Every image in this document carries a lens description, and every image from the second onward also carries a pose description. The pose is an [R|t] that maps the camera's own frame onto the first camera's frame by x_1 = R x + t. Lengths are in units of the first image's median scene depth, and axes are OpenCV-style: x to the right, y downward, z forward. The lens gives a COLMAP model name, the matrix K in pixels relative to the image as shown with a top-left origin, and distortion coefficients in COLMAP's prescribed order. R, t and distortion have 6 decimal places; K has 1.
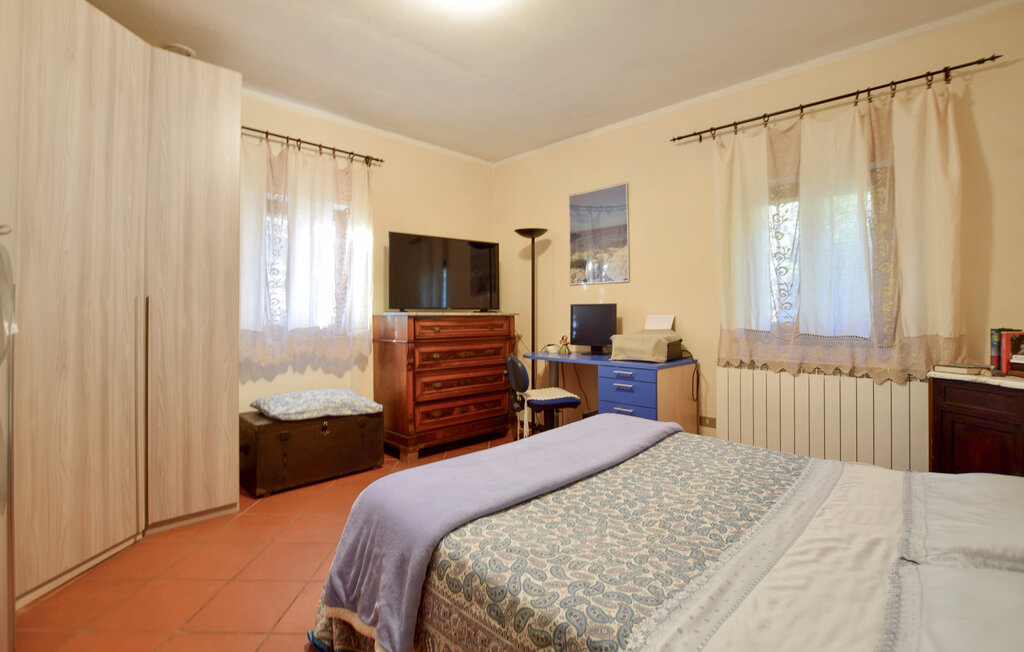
lens RADIAL K [[455.9, 0, 510.5], [0, 455.9, 312.6], [0, 0, 1]] dist [-0.025863, 0.000177]
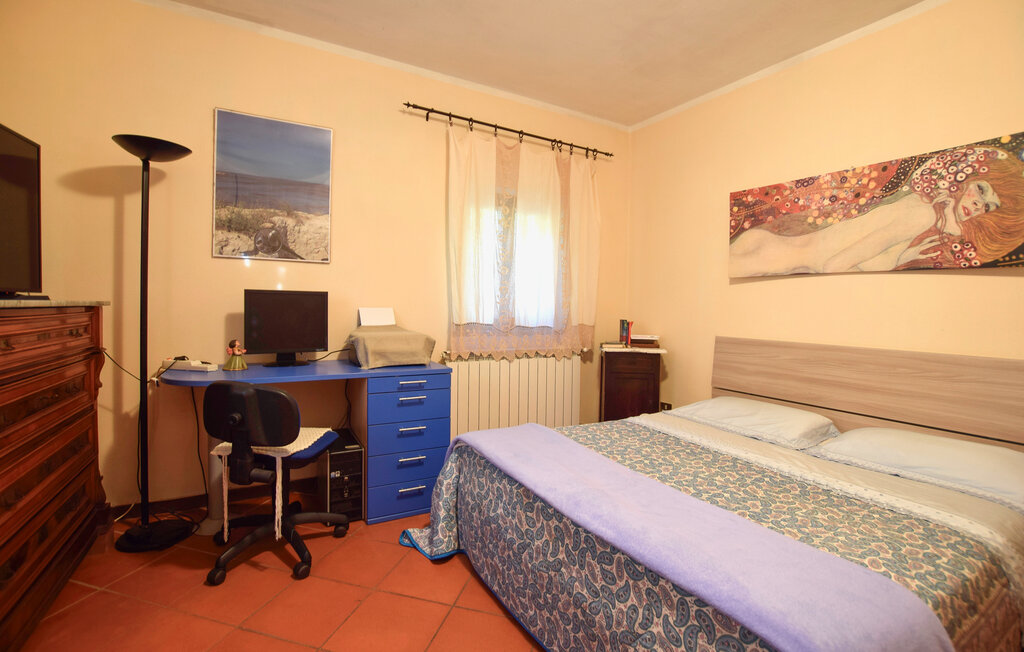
lens RADIAL K [[455.9, 0, 510.5], [0, 455.9, 312.6], [0, 0, 1]] dist [-0.025863, 0.000177]
pose [[0.282551, -0.006483, 0.959230, -0.459754], [-0.019025, 0.999743, 0.012360, -0.001352], [-0.959064, -0.021742, 0.282355, 0.622116]]
